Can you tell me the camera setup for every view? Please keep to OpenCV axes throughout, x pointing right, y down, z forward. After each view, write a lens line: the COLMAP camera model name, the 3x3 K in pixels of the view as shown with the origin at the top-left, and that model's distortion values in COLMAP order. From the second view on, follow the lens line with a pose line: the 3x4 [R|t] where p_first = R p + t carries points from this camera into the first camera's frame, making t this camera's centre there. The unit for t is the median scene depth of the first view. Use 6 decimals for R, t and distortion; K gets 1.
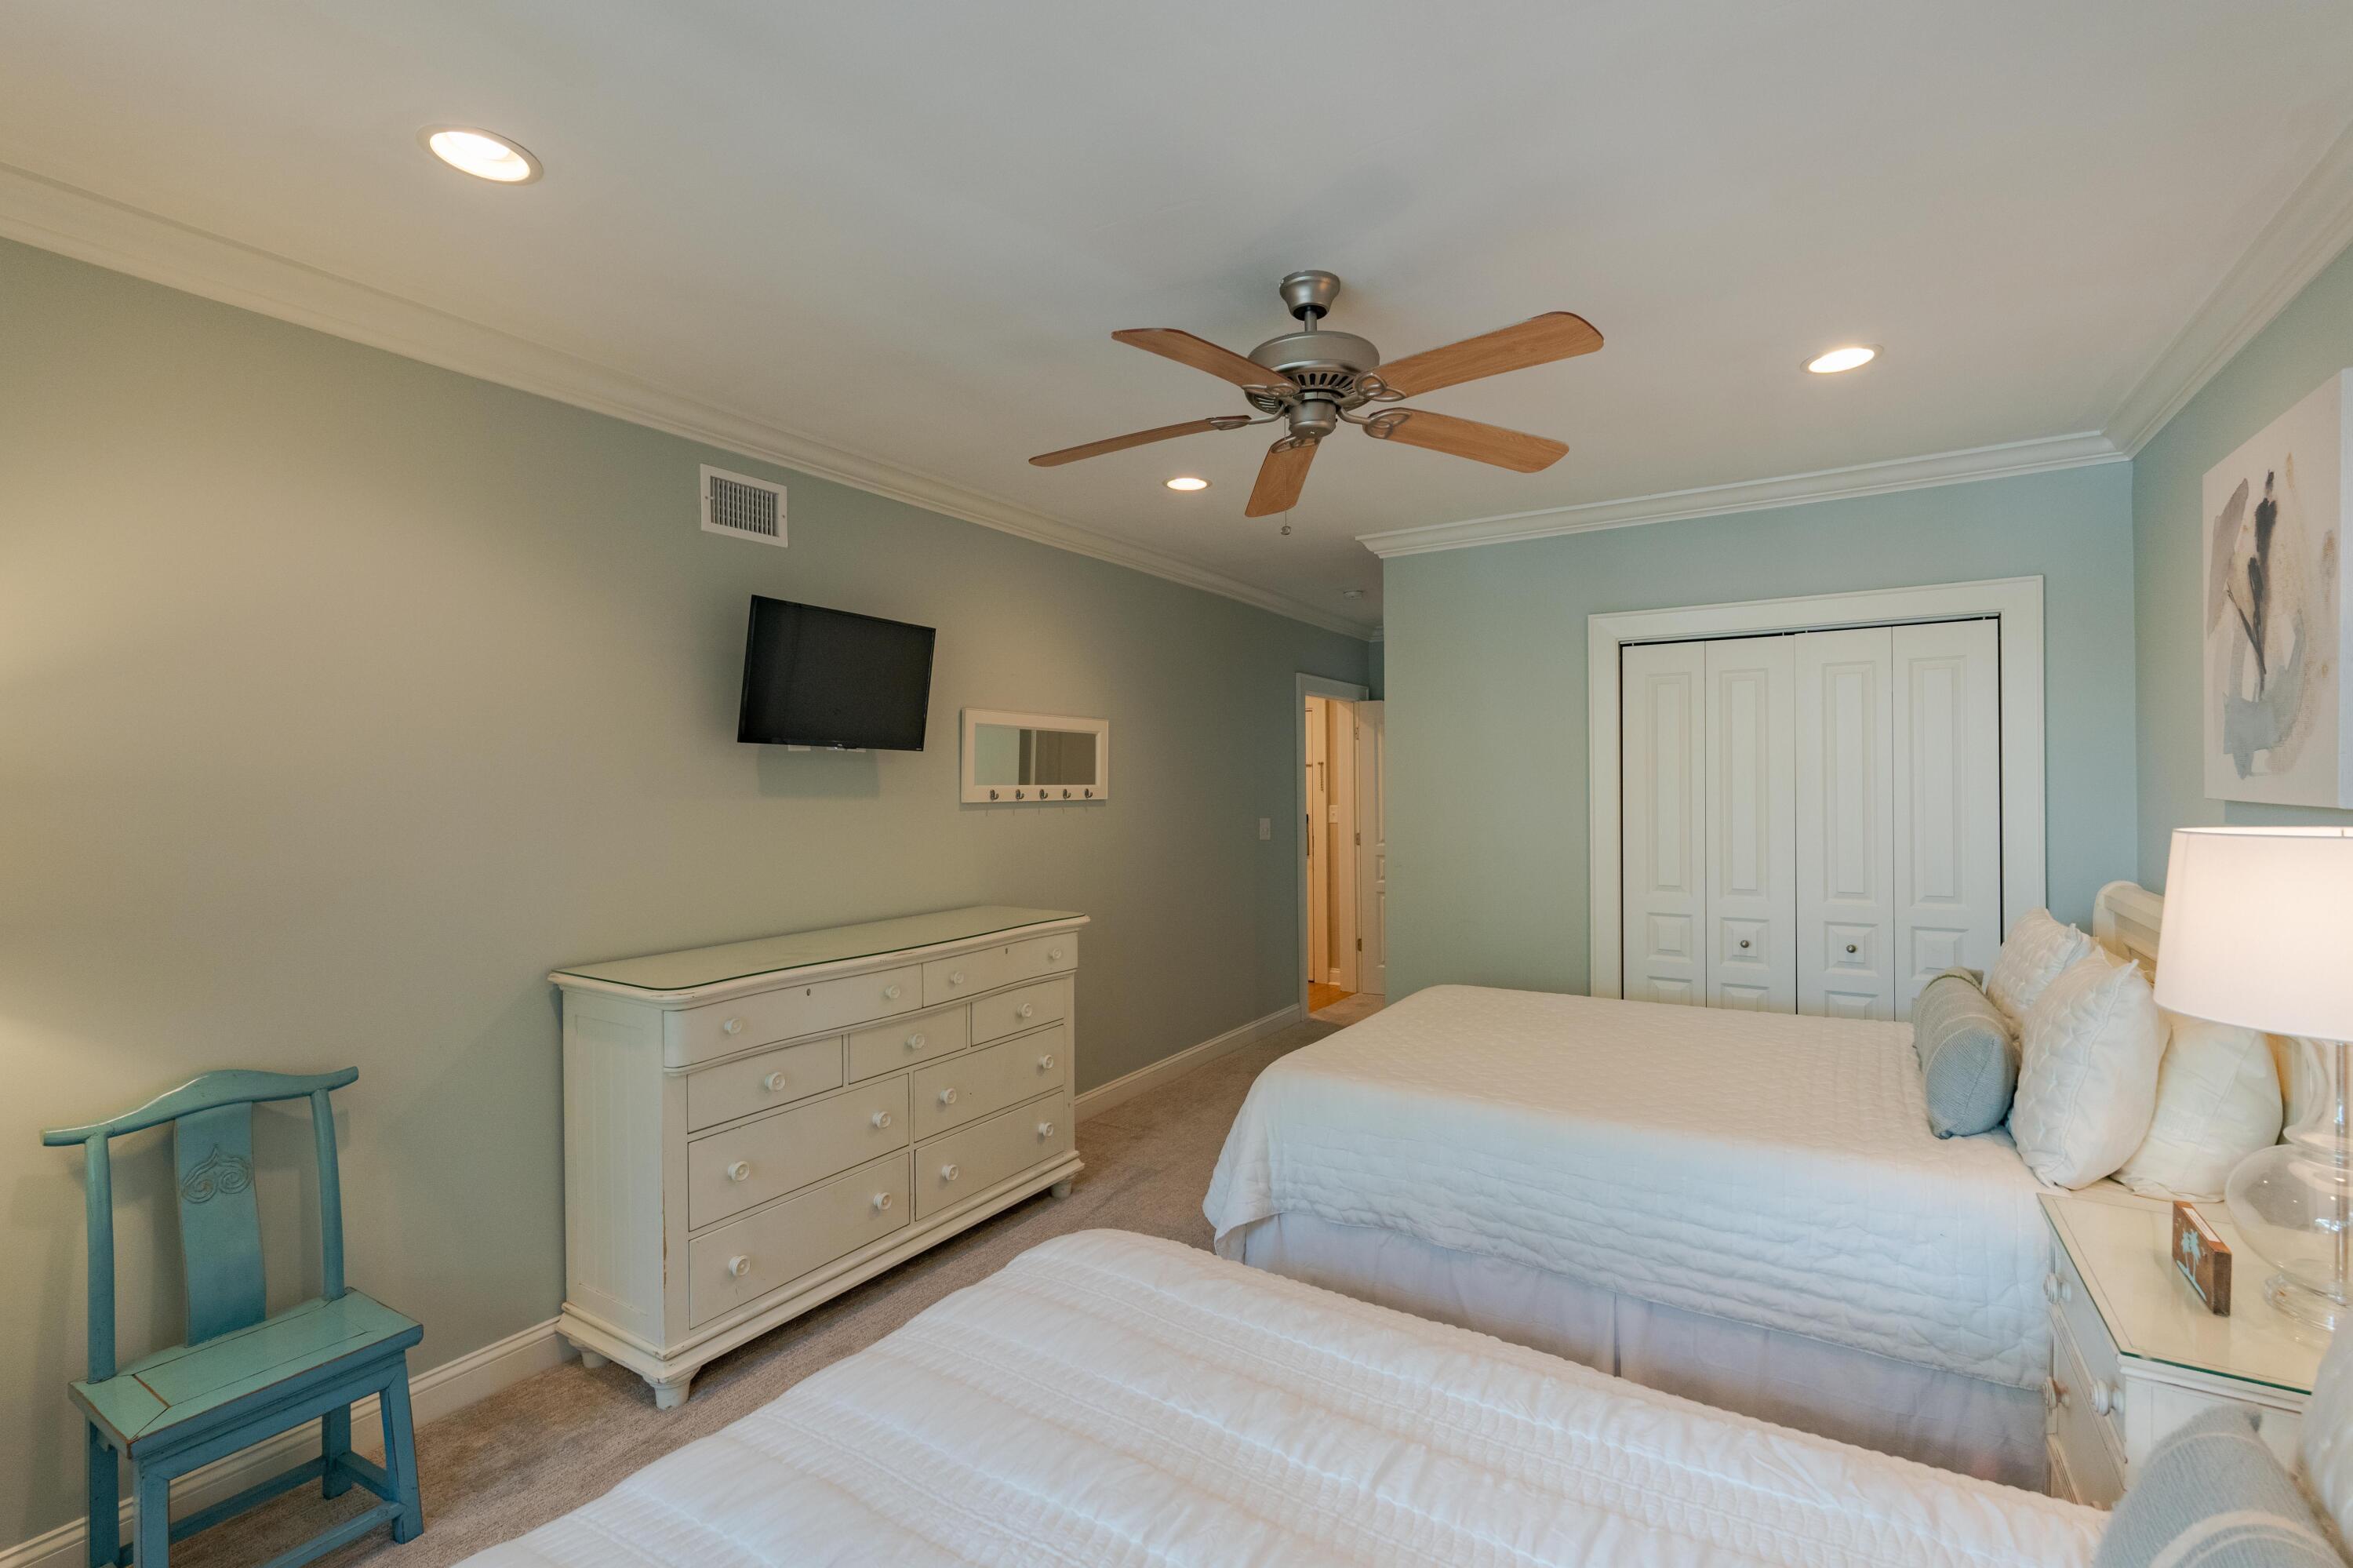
lens RADIAL K [[1048.9, 0, 1176.5], [0, 1048.9, 784.0], [0, 0, 1]] dist [0.001035, -0.000083]
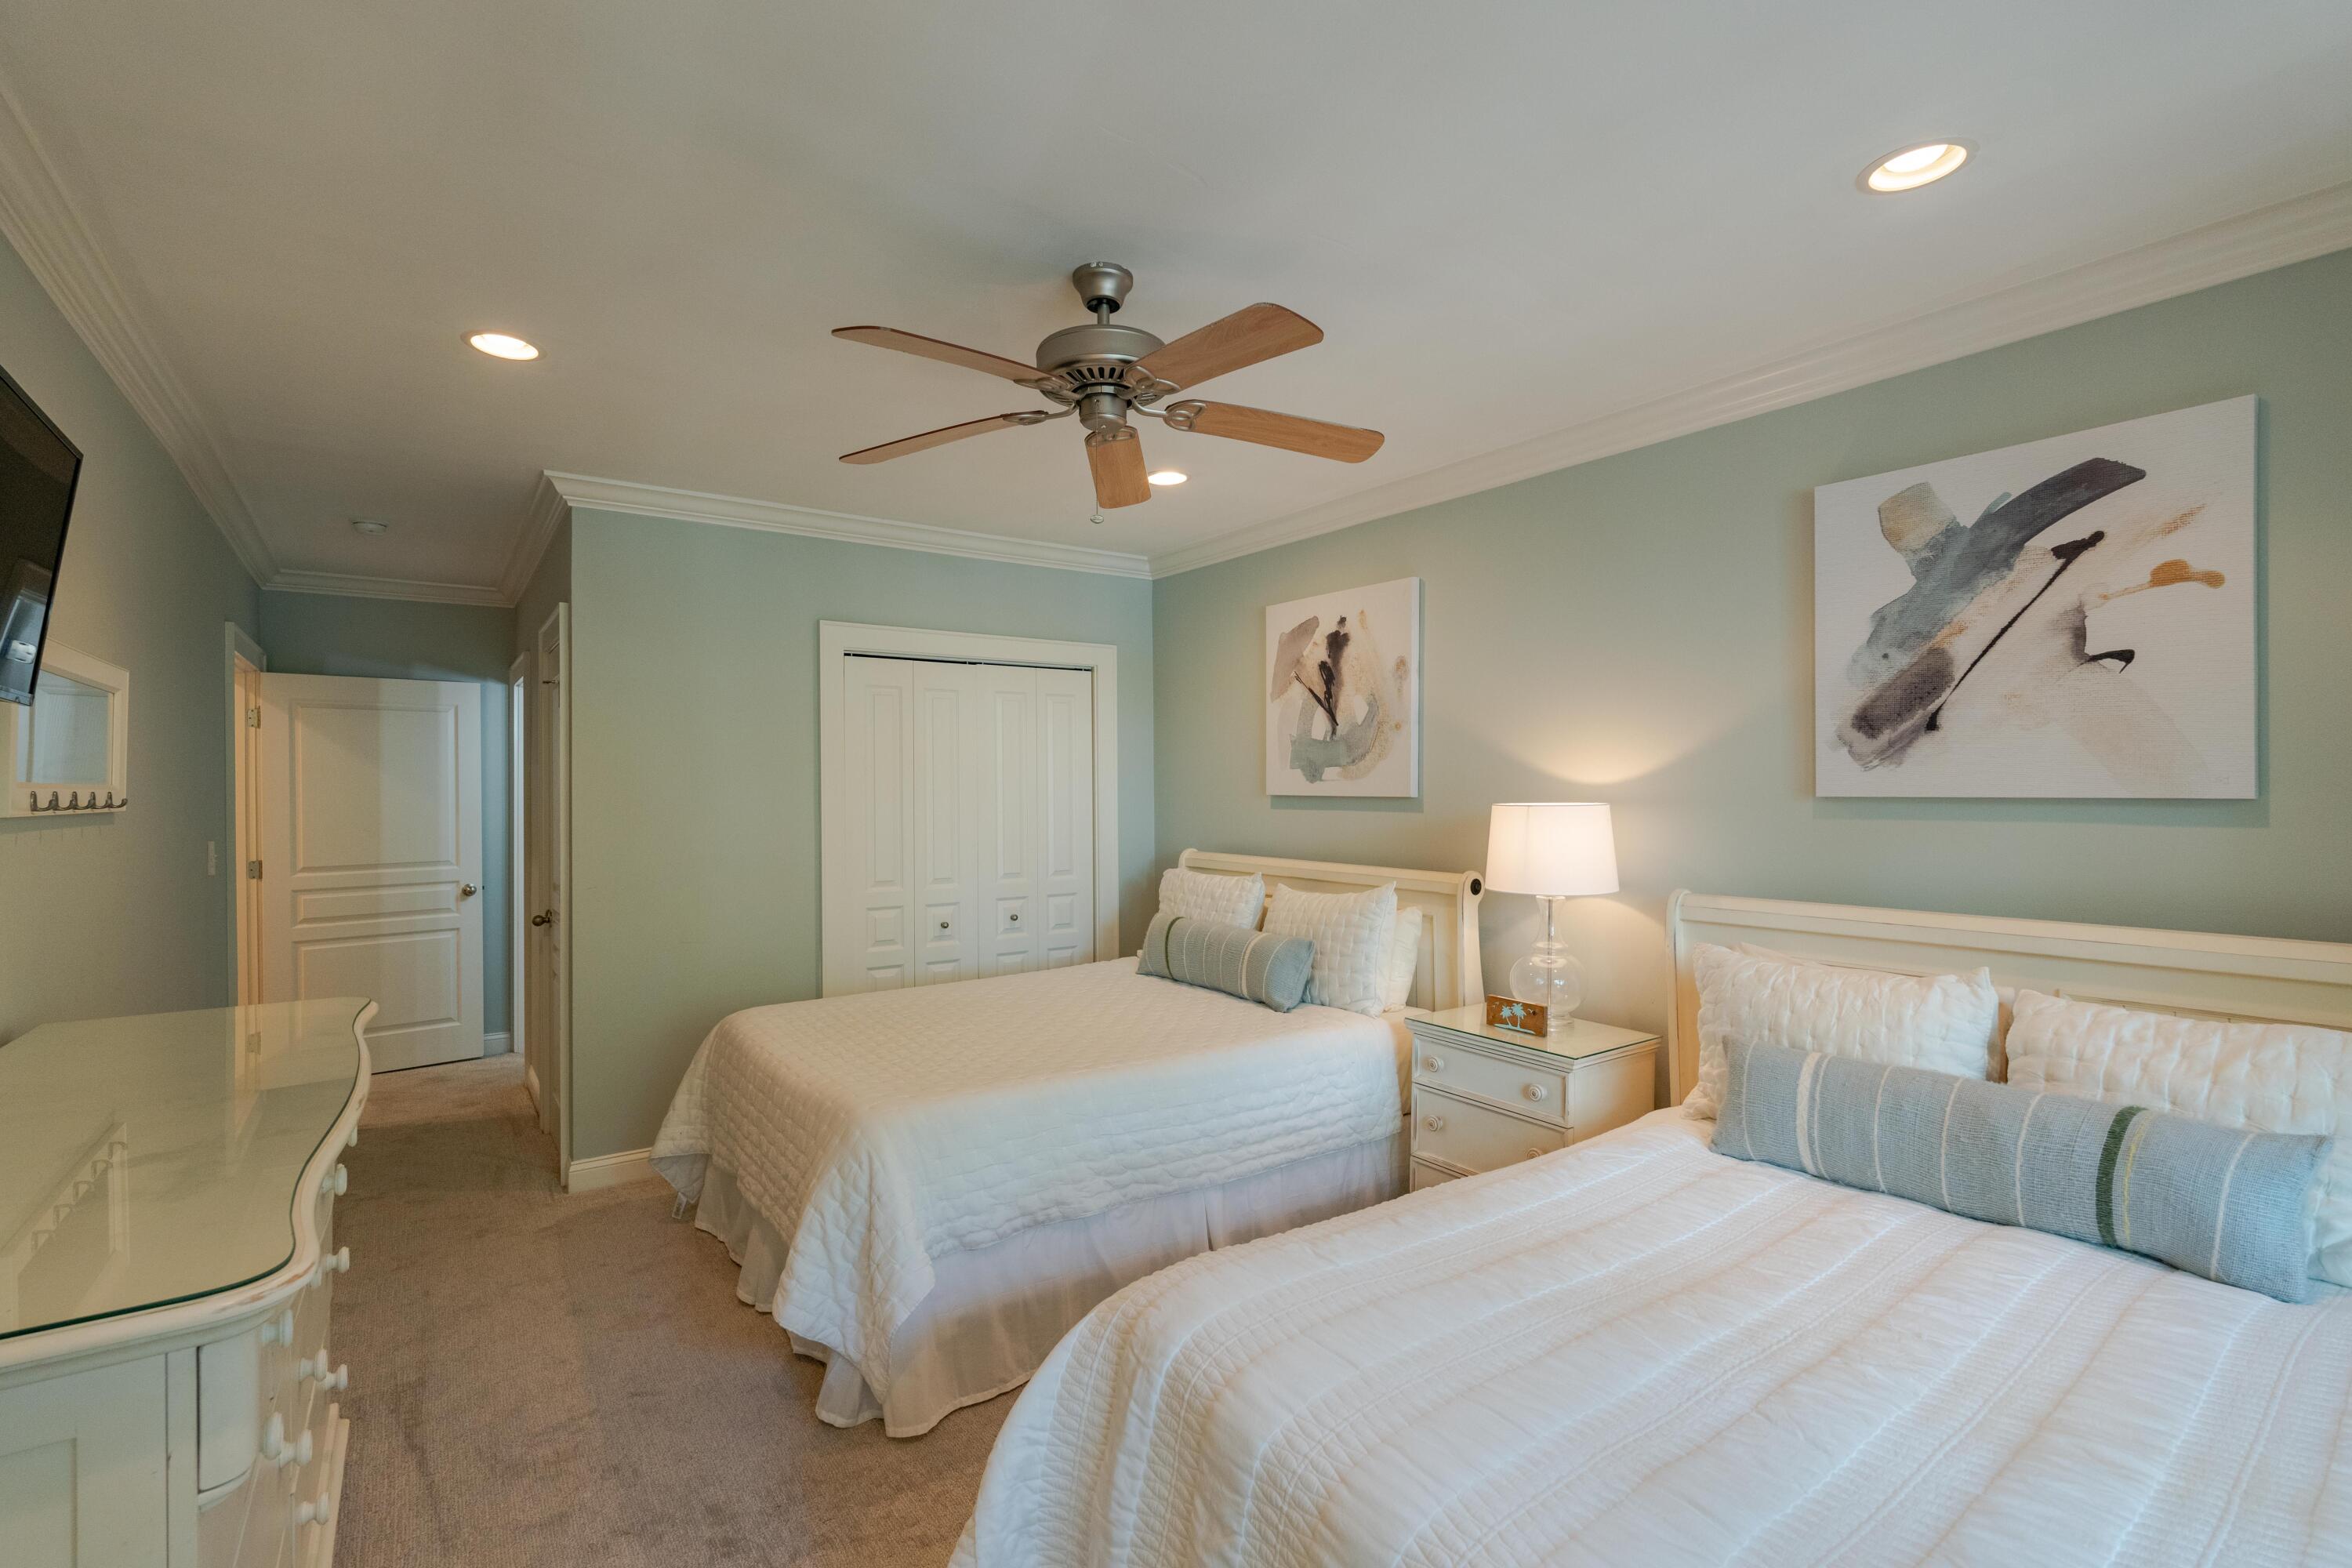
lens RADIAL K [[1044.3, 0, 1176.0], [0, 1044.3, 784.0], [0, 0, 1]] dist [-0.017787, 0.000028]
pose [[0.378897, 0.010938, 0.925374, -0.743278], [0.001826, 0.999919, -0.012567, 0.019171], [-0.925437, 0.006451, 0.378846, 0.556696]]
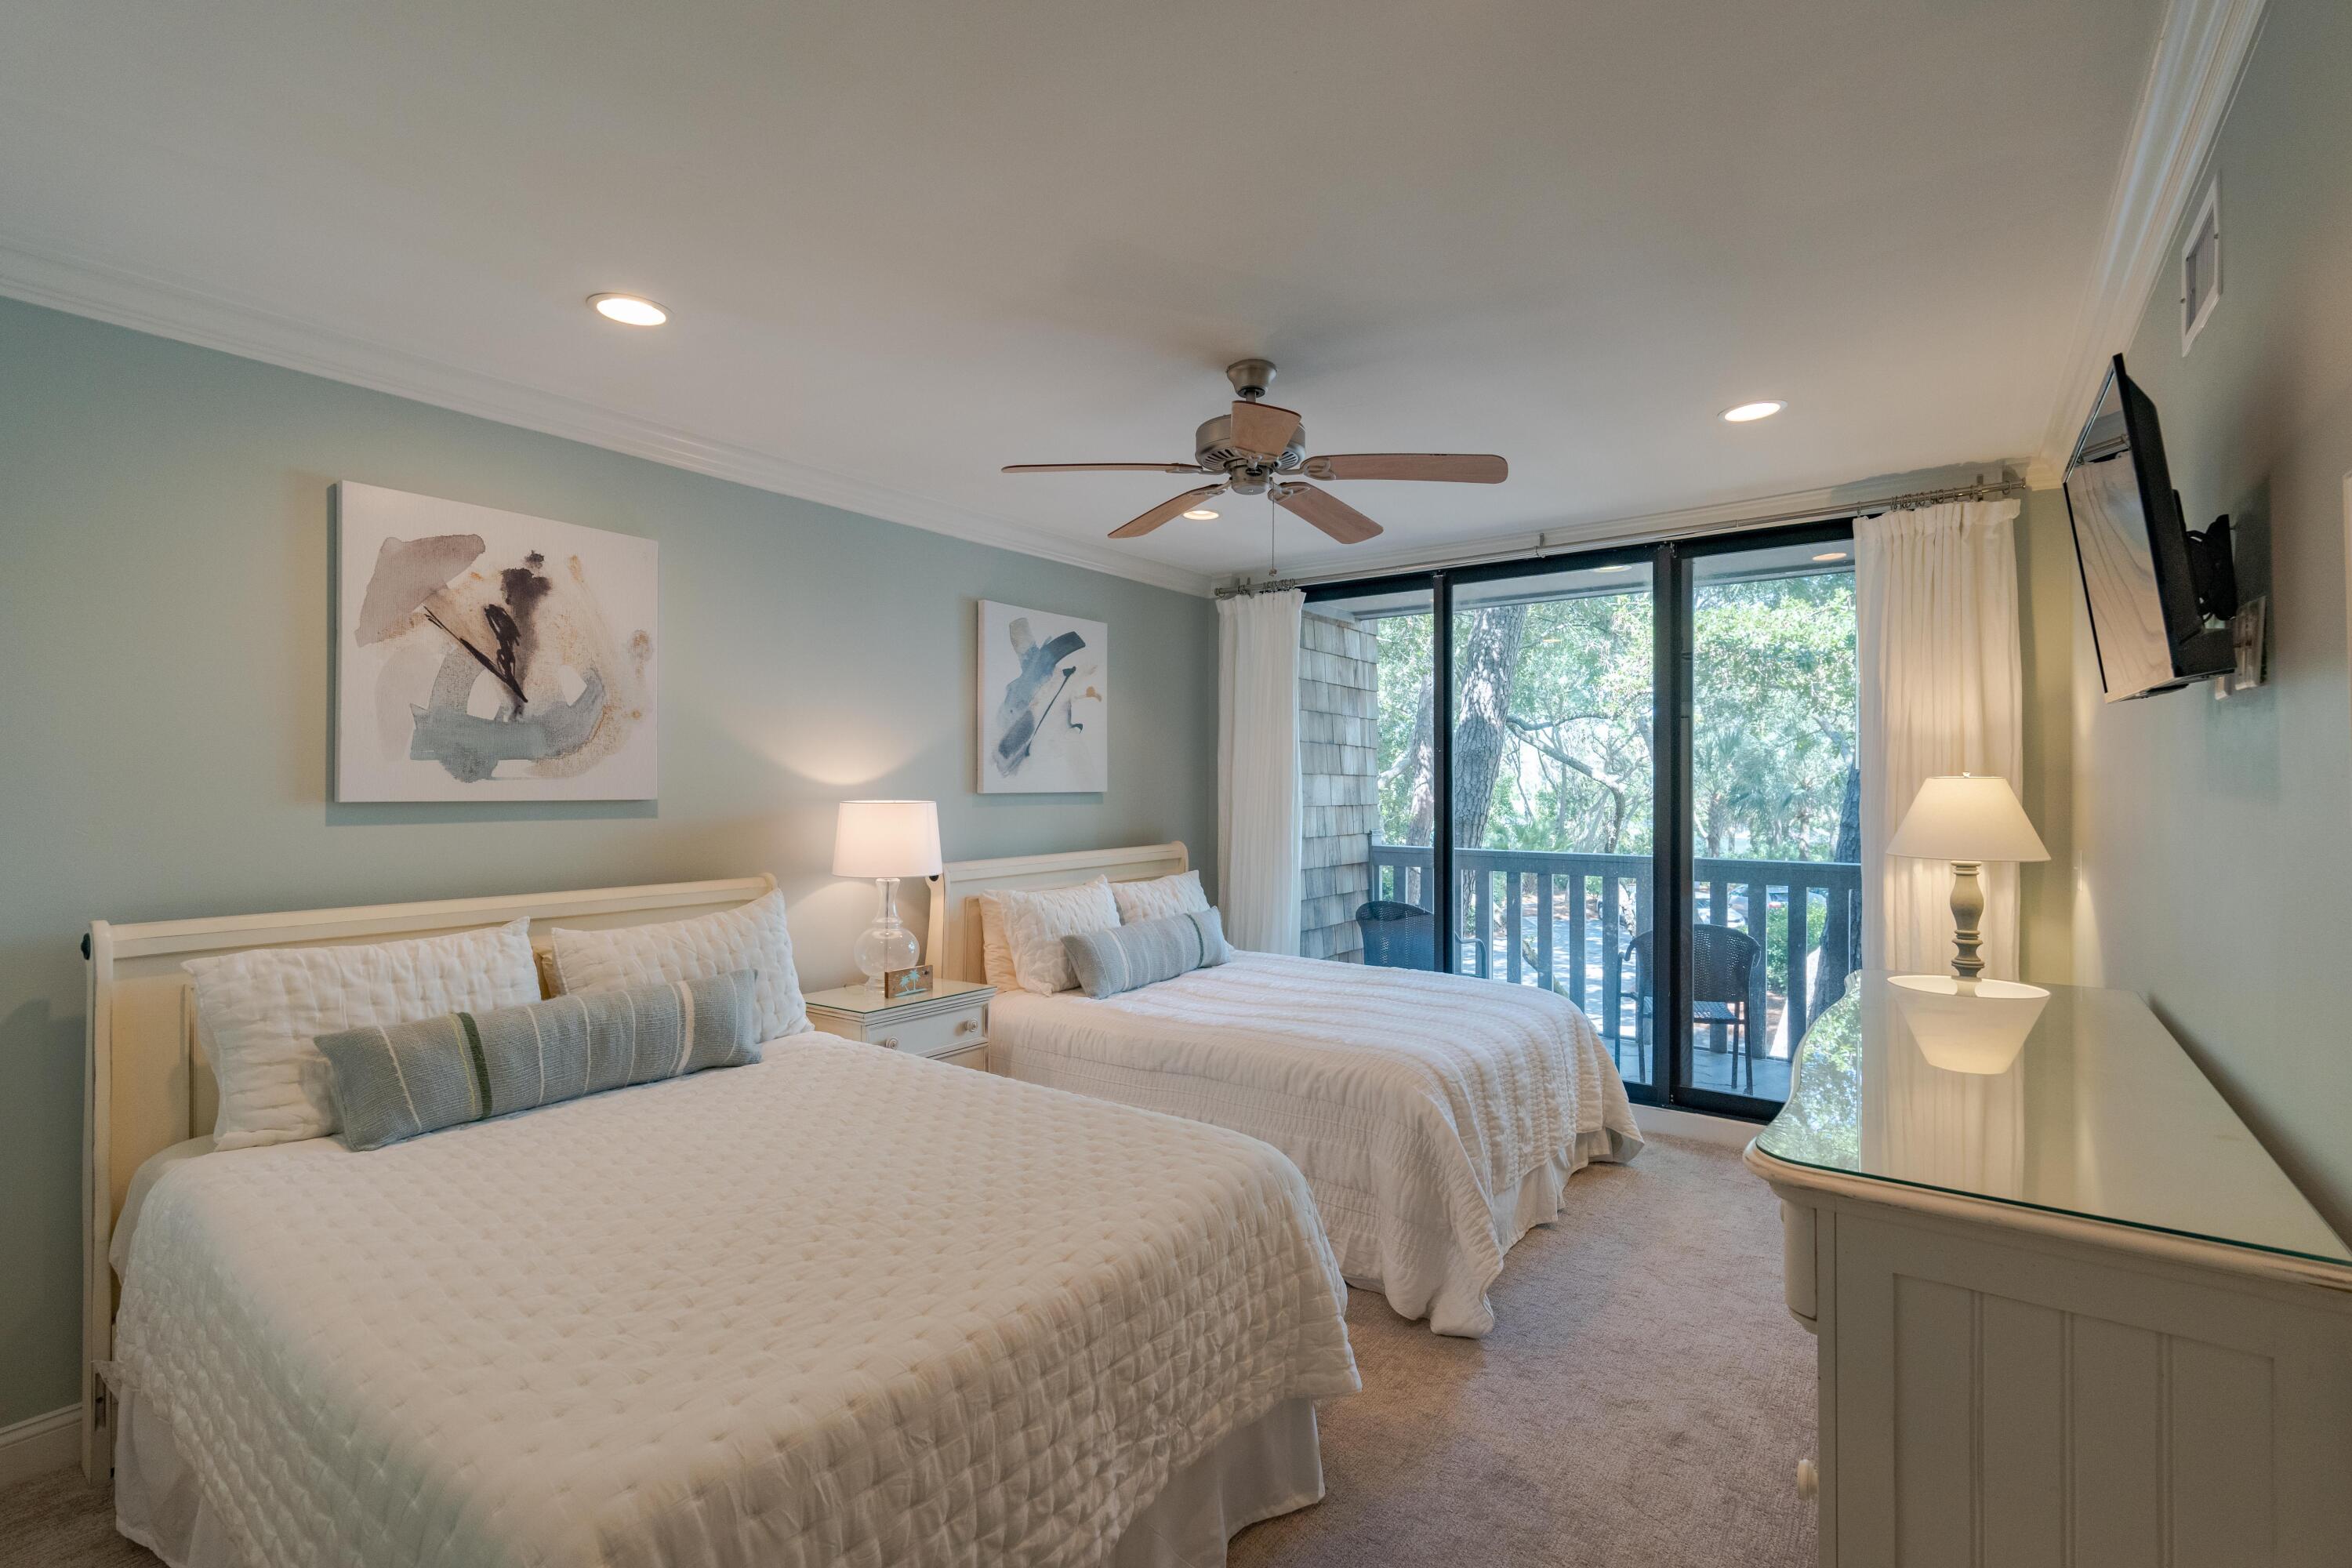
lens RADIAL K [[1044.3, 0, 1176.0], [0, 1044.3, 784.0], [0, 0, 1]] dist [-0.017787, 0.000028]
pose [[-0.996999, 0.012300, 0.076436, 0.125084], [0.012363, 0.999924, 0.000354, 0.006623], [-0.076426, 0.001298, -0.997074, 2.180425]]
